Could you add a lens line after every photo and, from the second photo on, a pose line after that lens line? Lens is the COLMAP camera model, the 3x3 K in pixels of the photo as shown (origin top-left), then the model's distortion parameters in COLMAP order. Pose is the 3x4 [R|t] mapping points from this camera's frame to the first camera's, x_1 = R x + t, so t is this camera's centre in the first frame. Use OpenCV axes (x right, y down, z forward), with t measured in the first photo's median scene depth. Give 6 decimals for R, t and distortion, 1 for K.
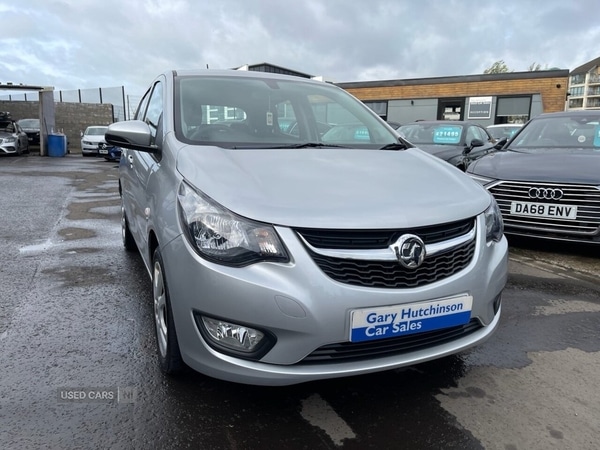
lens RADIAL K [[456.1, 0, 301.5], [0, 456.1, 227.7], [0, 0, 1]] dist [0.080685, -0.108048]
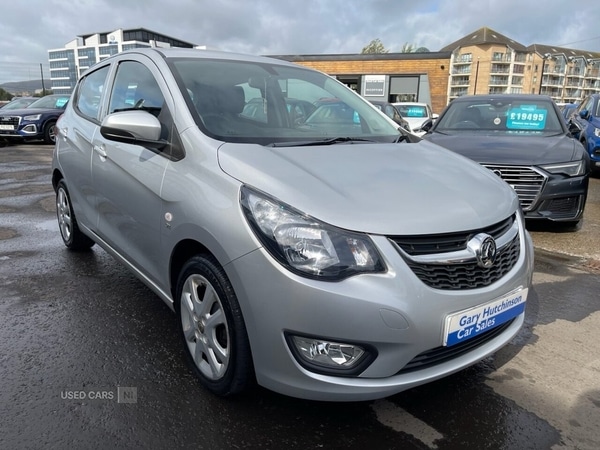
lens RADIAL K [[456.1, 0, 273.8], [0, 456.1, 218.3], [0, 0, 1]] dist [0.080685, -0.108048]
pose [[0.968555, -0.050274, 0.243668, -0.426102], [0.038936, 0.997933, 0.051130, -0.083786], [-0.245735, -0.040035, 0.968510, 0.115226]]
